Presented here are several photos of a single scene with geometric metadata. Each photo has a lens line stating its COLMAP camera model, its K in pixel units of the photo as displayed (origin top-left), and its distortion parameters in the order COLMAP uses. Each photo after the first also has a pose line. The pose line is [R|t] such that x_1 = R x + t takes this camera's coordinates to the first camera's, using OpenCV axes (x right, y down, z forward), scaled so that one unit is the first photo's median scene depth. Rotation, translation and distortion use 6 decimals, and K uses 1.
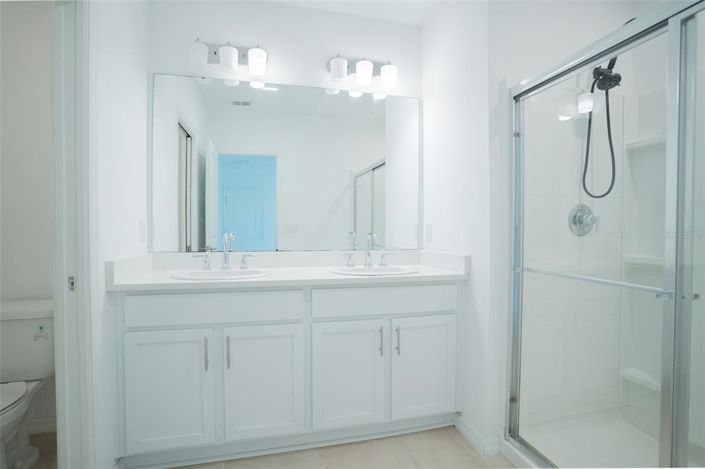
lens RADIAL K [[364.3, 0, 352.5], [0, 364.3, 234.5], [0, 0, 1]] dist [-0.046062, -0.000105]
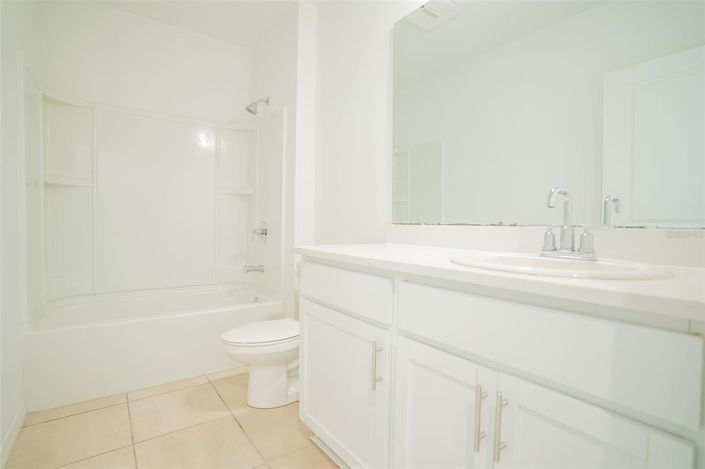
lens RADIAL K [[364.3, 0, 352.5], [0, 364.3, 234.5], [0, 0, 1]] dist [-0.046062, -0.000105]
pose [[0.341747, 0.025720, -0.939440, 0.423641], [-0.026392, 0.999494, 0.017764, 0.057401], [0.939421, 0.018723, 0.342252, 0.645967]]
